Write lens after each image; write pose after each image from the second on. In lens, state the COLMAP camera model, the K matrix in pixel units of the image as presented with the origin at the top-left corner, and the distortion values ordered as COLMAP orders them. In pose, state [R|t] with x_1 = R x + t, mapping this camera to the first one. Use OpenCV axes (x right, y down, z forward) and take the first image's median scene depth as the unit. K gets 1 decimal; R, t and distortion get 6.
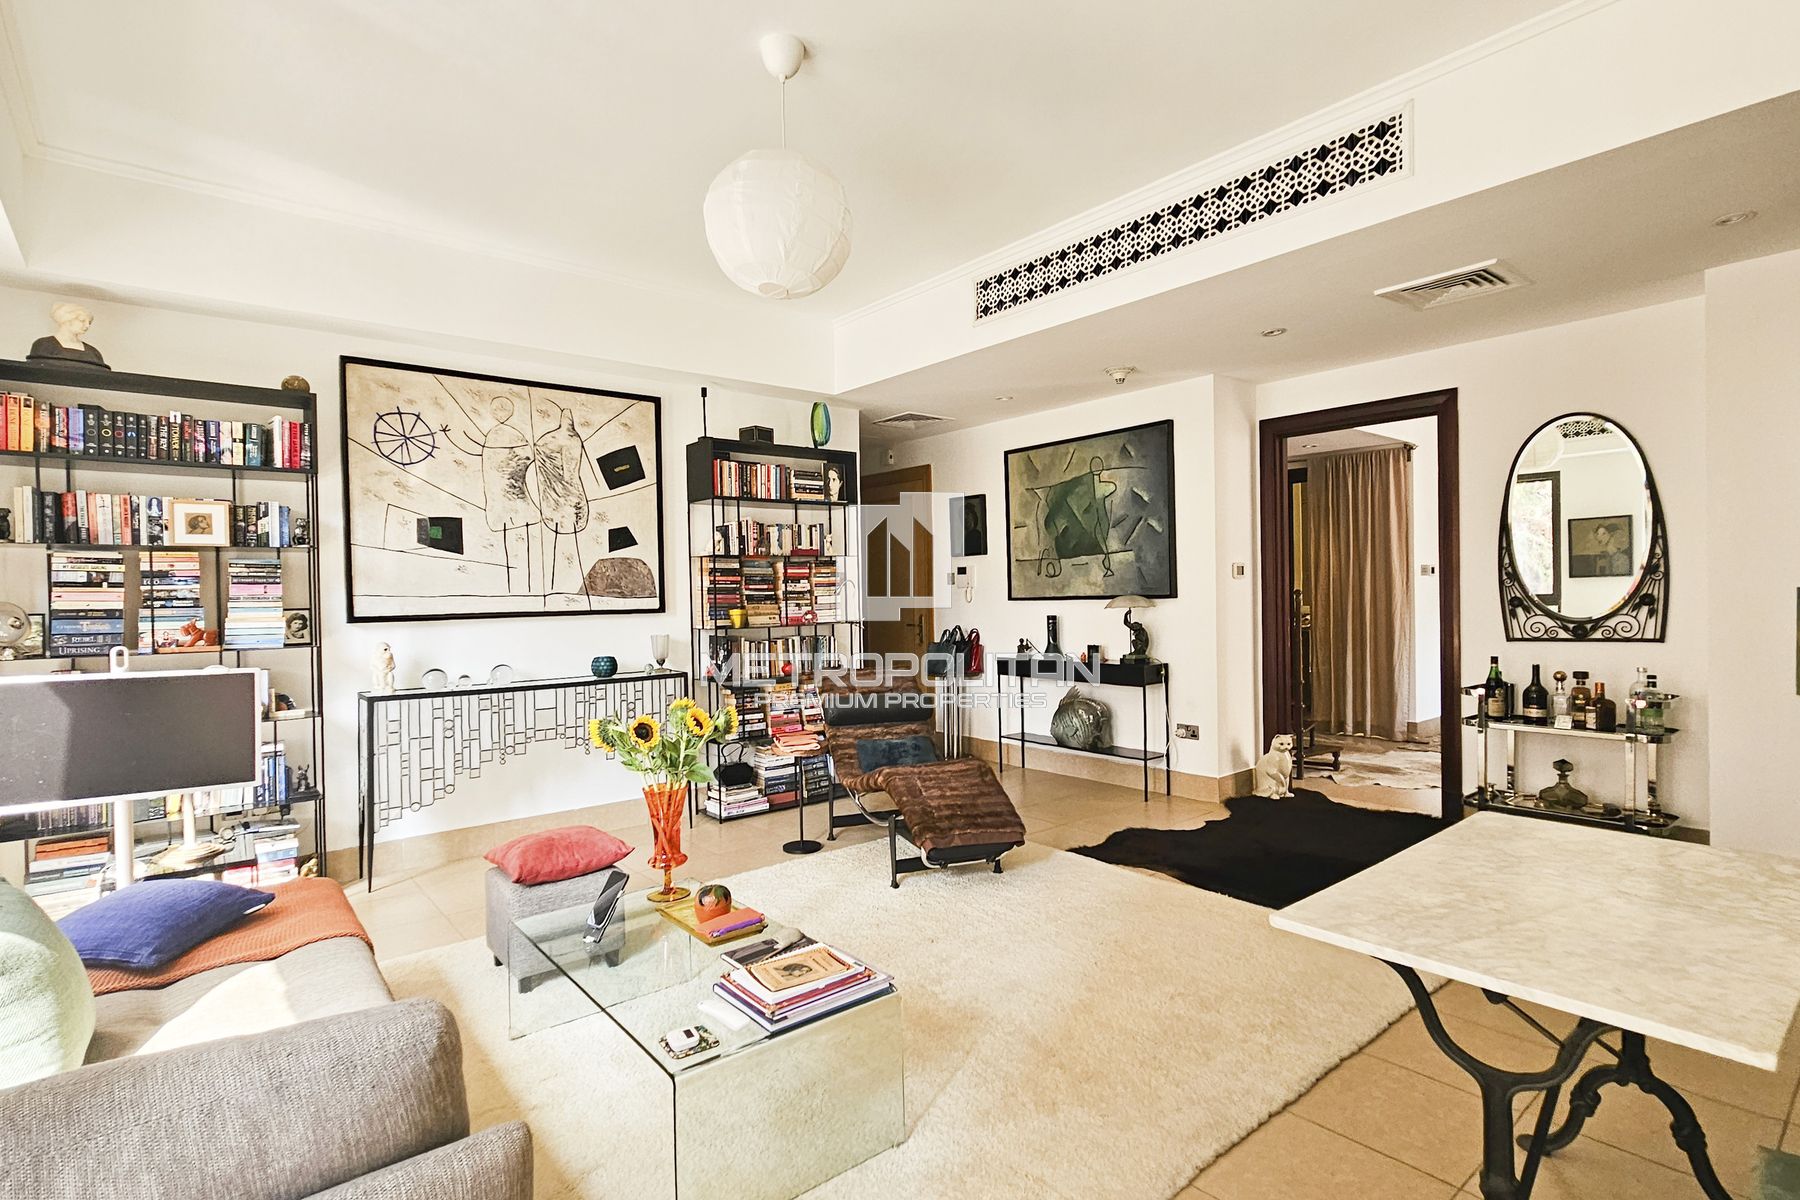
lens RADIAL K [[869.4, 0, 897.3], [0, 869.4, 599.2], [0, 0, 1]] dist [-0.010623, -0.000557]
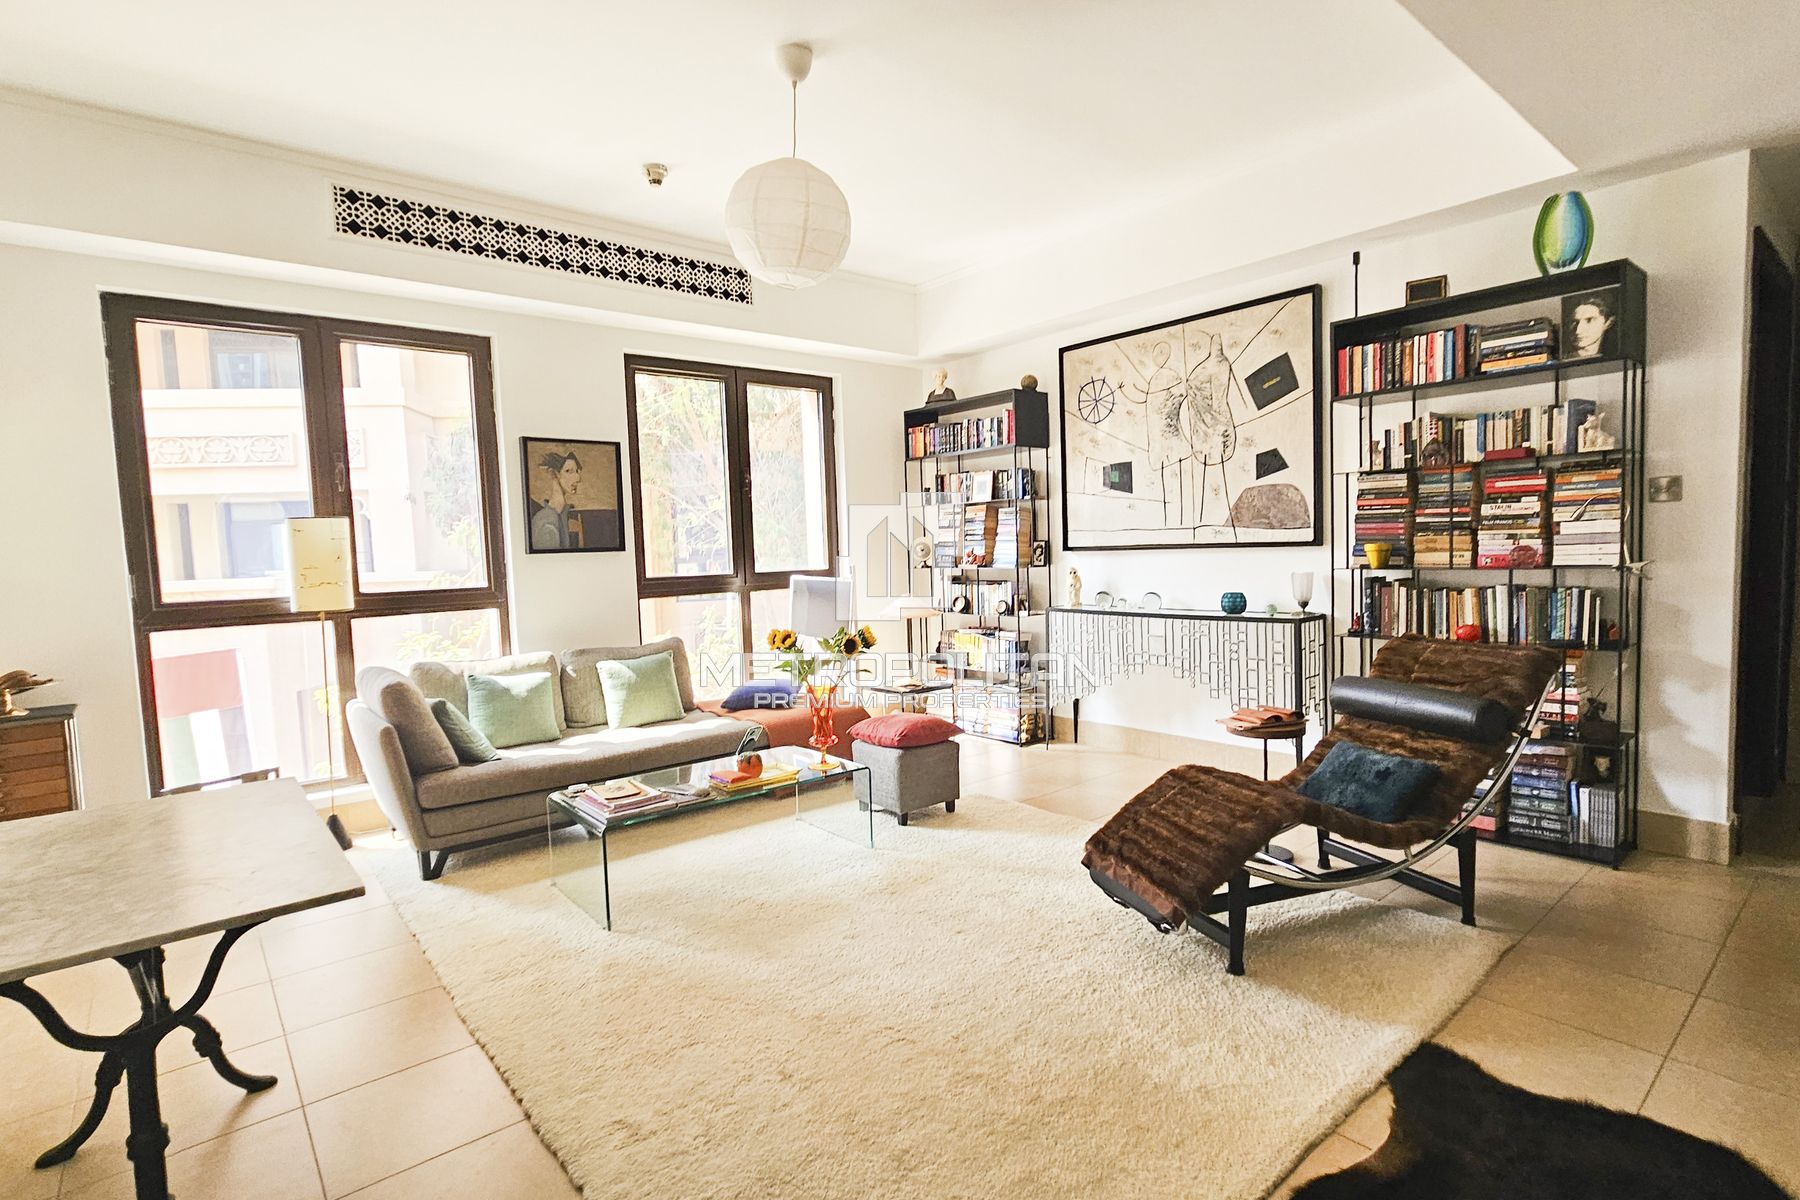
lens RADIAL K [[869.4, 0, 897.2], [0, 869.4, 598.6], [0, 0, 1]] dist [-0.010623, -0.000557]
pose [[0.007185, 0.083434, -0.996487, 0.587198], [0.030155, 0.996042, 0.083614, -0.016698], [0.999519, -0.030650, 0.004641, 0.611968]]
